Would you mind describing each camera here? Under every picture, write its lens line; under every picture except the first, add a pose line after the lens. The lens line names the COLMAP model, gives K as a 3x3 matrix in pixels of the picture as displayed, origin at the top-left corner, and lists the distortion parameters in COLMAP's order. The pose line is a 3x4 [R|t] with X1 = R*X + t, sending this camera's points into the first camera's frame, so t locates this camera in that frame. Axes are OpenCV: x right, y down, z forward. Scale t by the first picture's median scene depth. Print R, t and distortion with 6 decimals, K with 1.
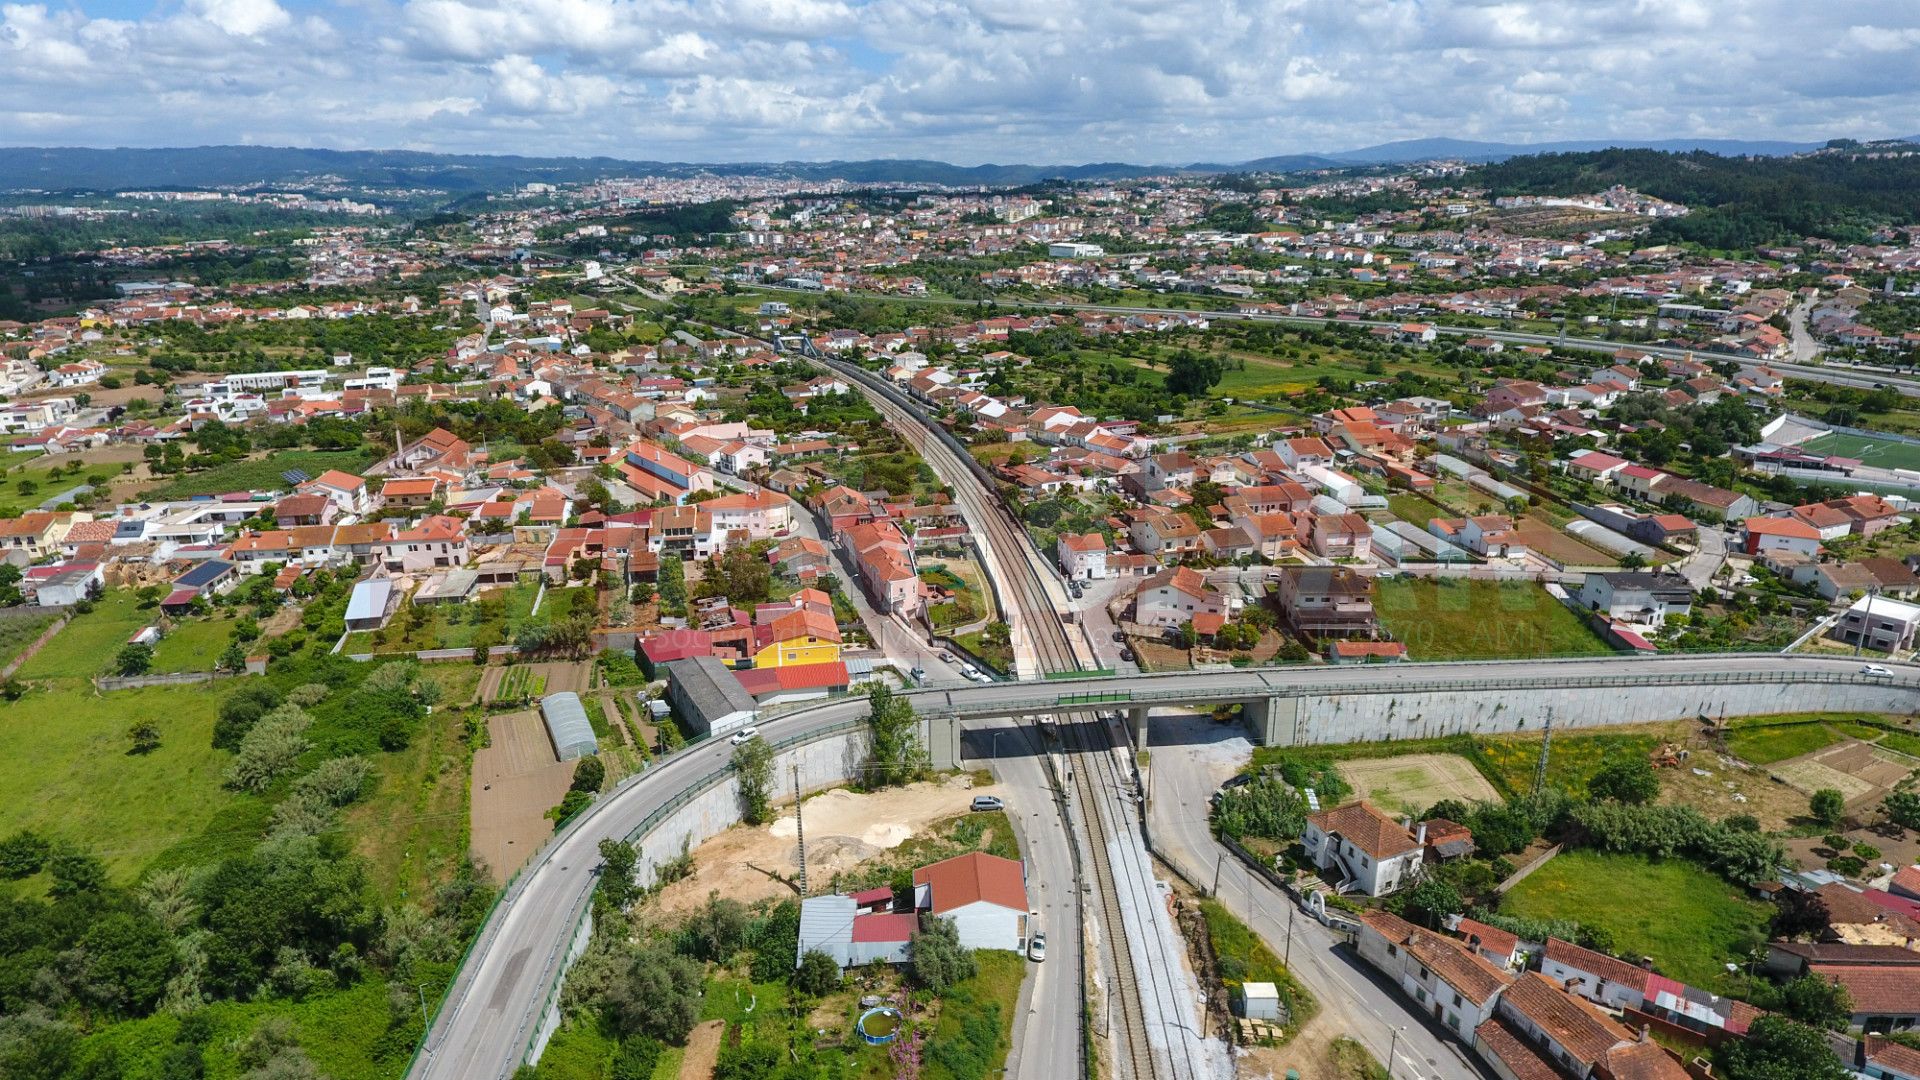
lens RADIAL K [[1123.6, 0, 957.8], [0, 1123.6, 548.0], [0, 0, 1]] dist [0.001320, -0.005541]
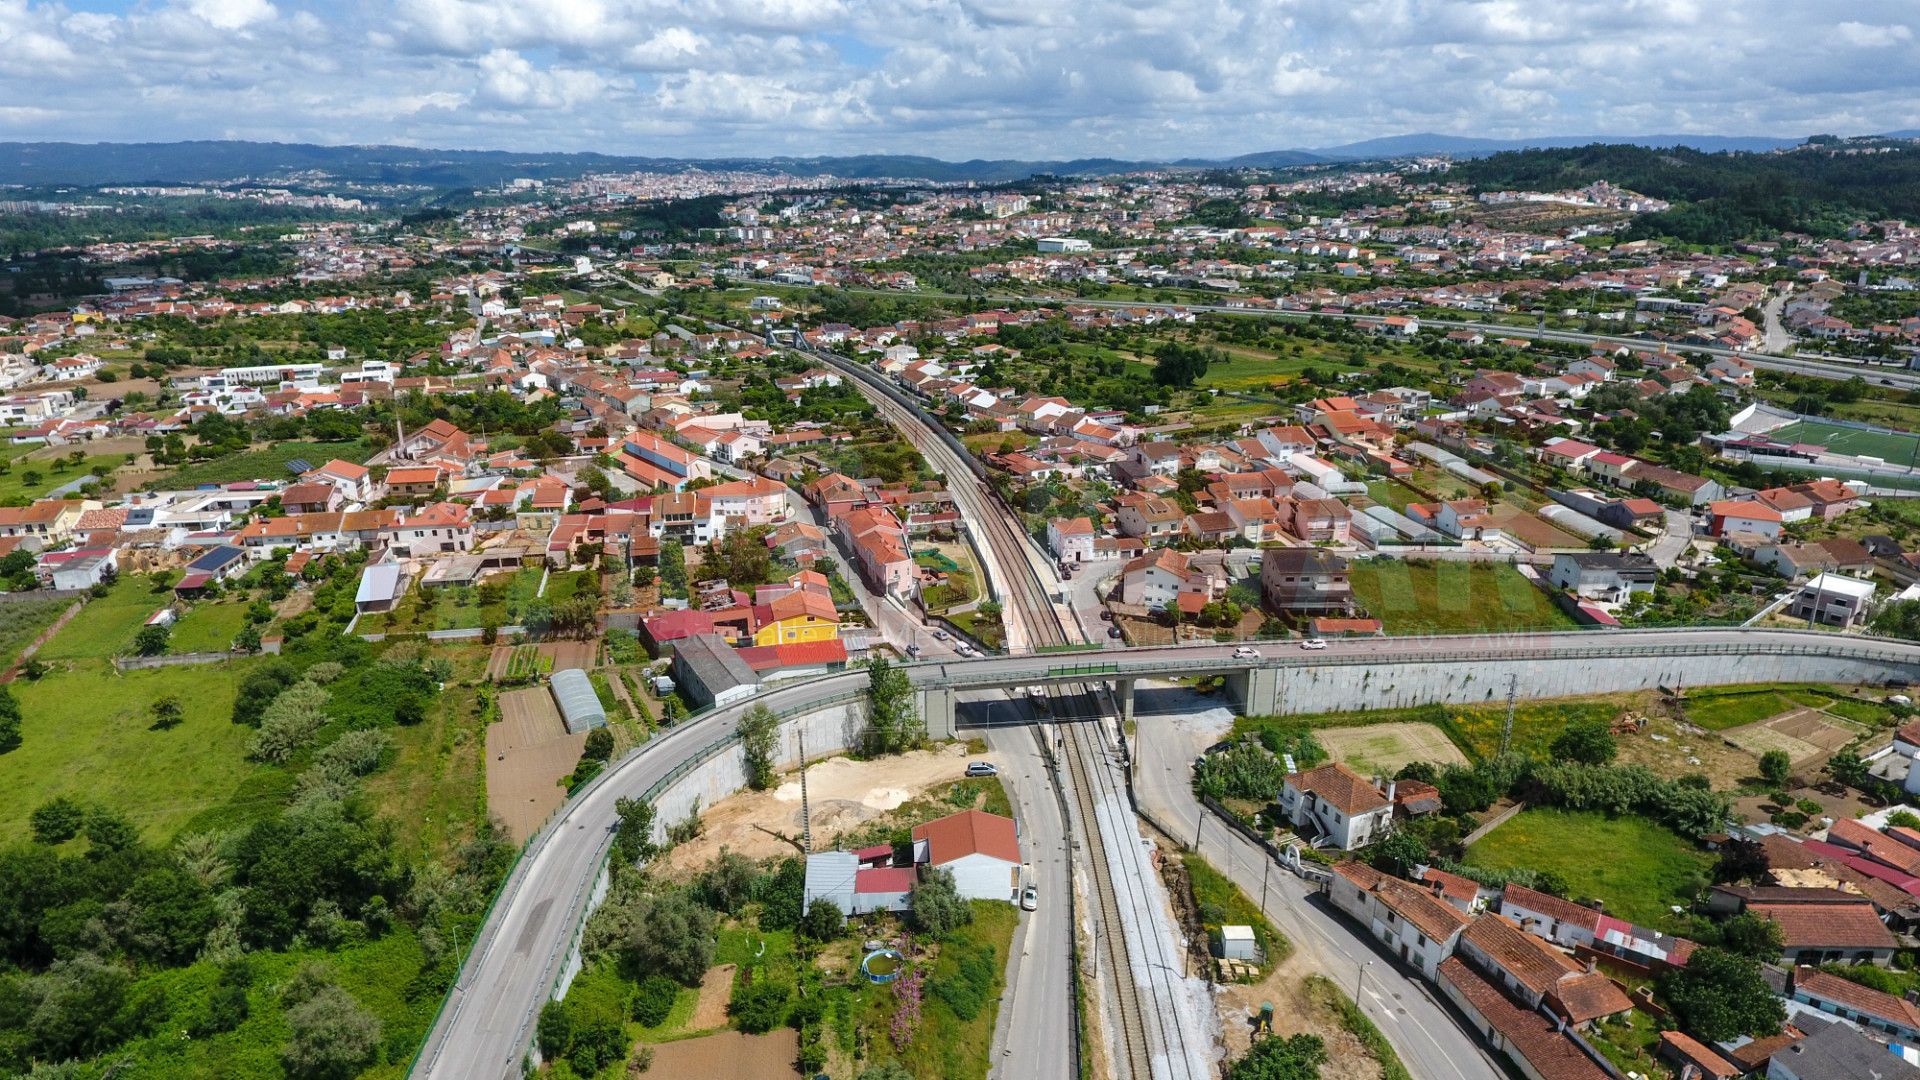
lens RADIAL K [[1123.6, 0, 957.8], [0, 1123.6, 548.0], [0, 0, 1]] dist [0.001320, -0.005541]
pose [[0.999950, -0.002866, 0.009592, -0.001029], [0.002832, 0.999990, 0.003584, 0.003502], [-0.009603, -0.003557, 0.999948, -0.009918]]
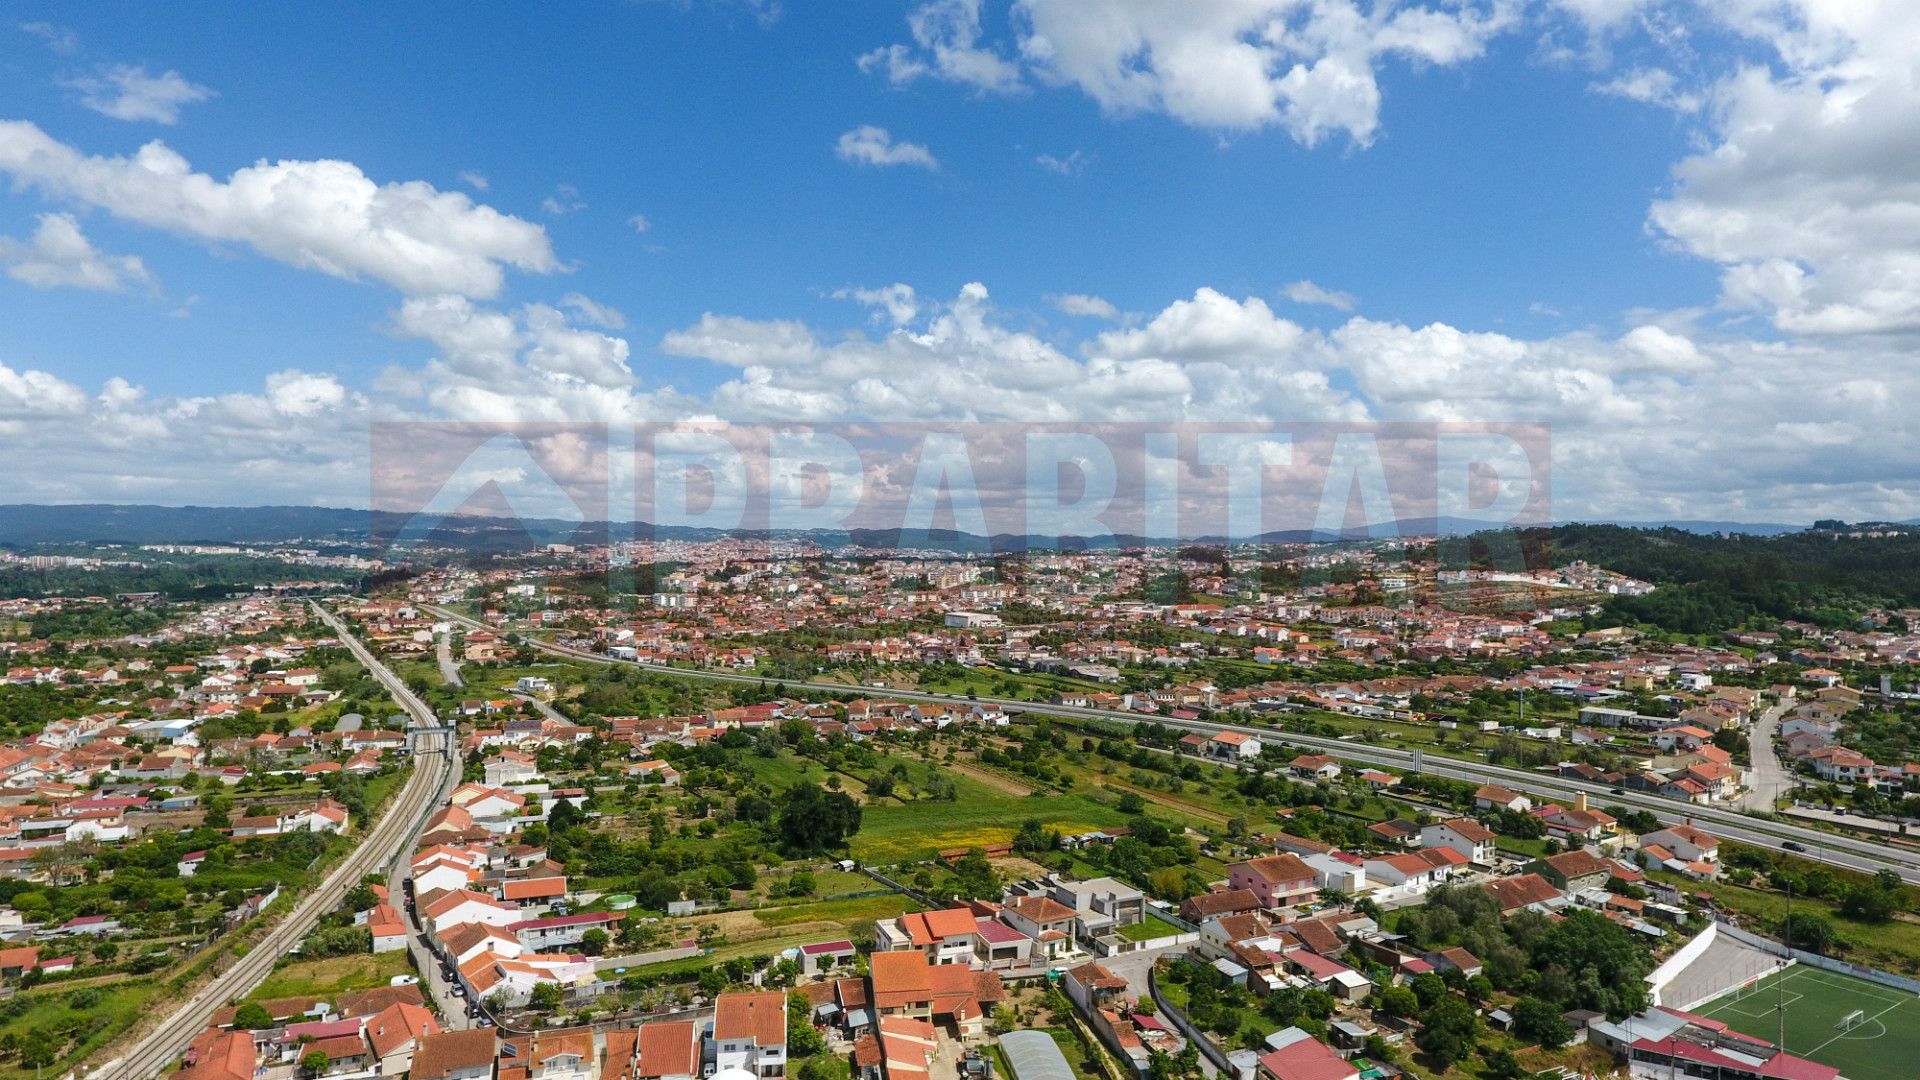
lens RADIAL K [[1123.6, 0, 957.8], [0, 1123.6, 548.0], [0, 0, 1]] dist [0.001320, -0.005541]
pose [[0.999510, 0.015348, -0.027277, 0.172512], [-0.023071, 0.950220, -0.310724, -0.056672], [0.021151, 0.311201, 0.950109, 0.178989]]
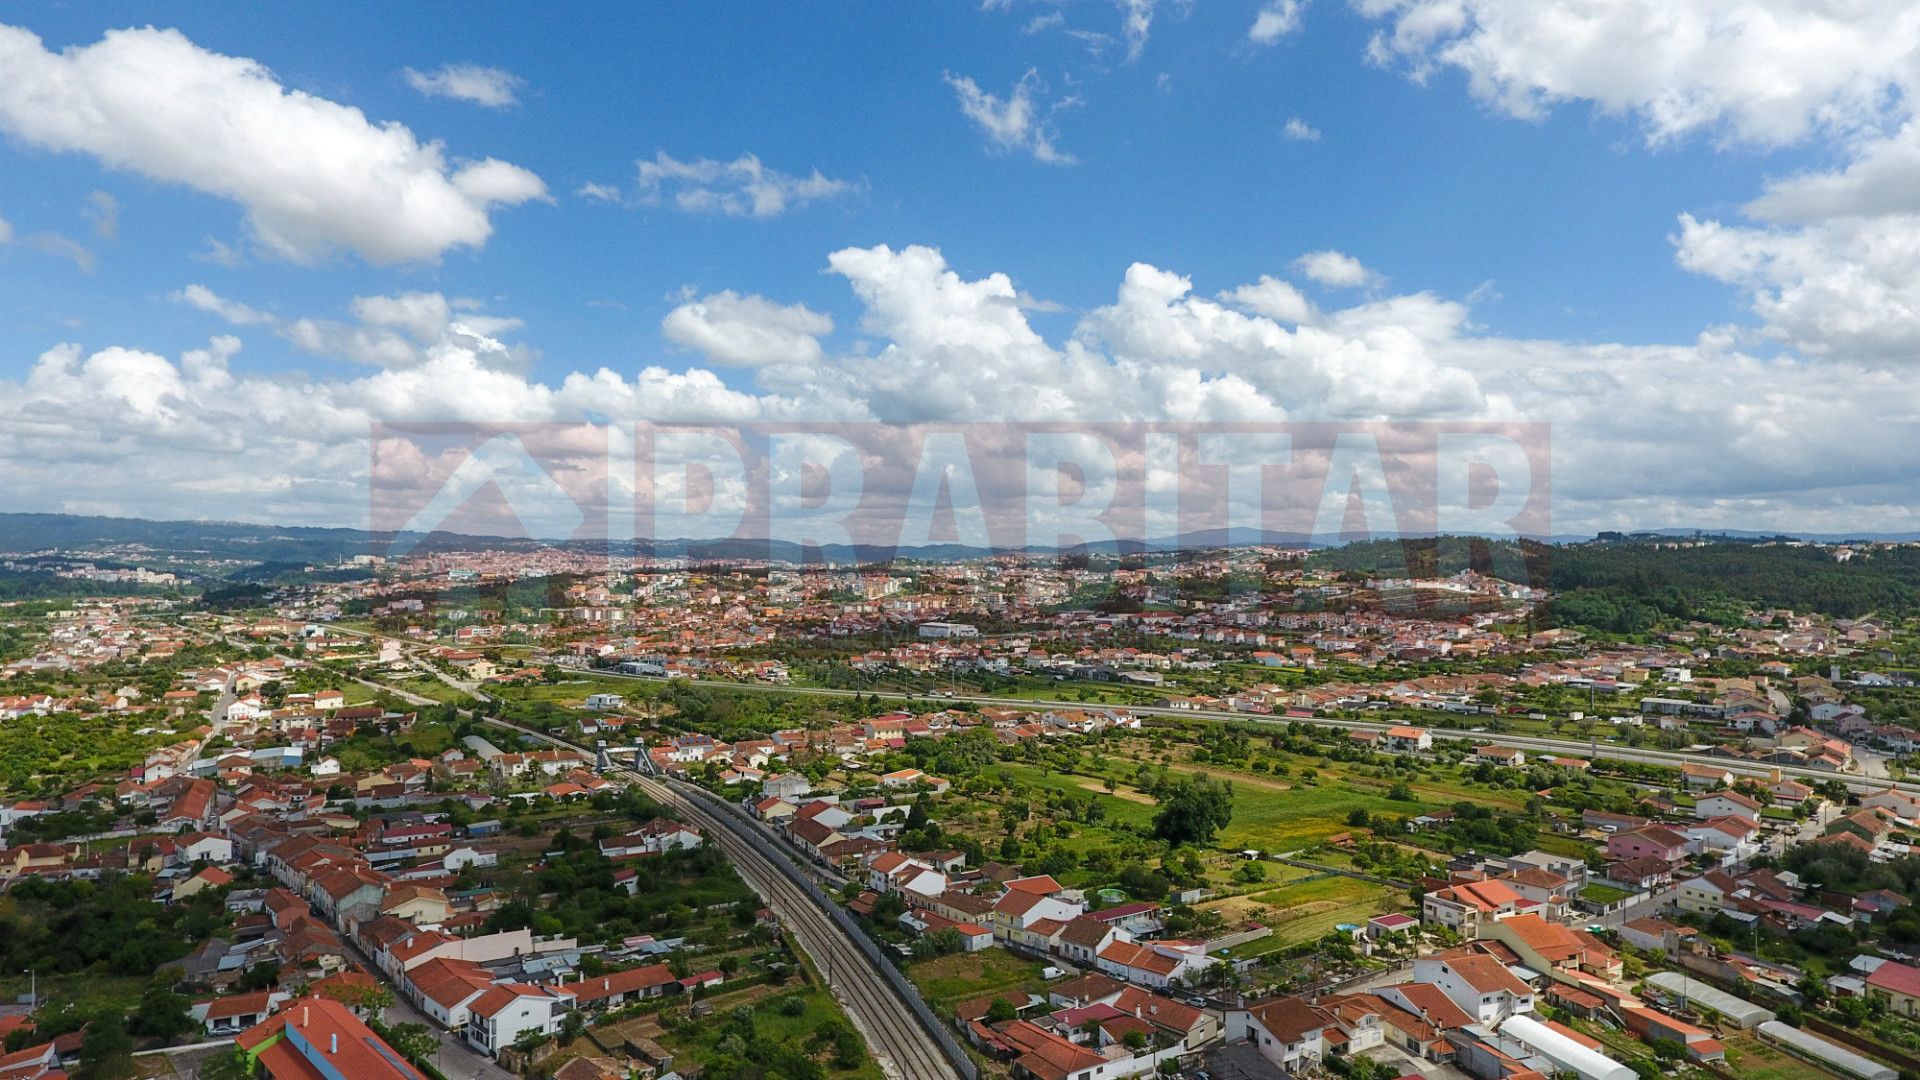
lens RADIAL K [[1123.6, 0, 957.8], [0, 1123.6, 548.0], [0, 0, 1]] dist [0.001320, -0.005541]
pose [[0.990338, 0.013776, 0.137985, -0.022907], [0.031168, 0.947482, -0.318286, -0.050994], [-0.135123, 0.319512, 0.937899, 0.163629]]
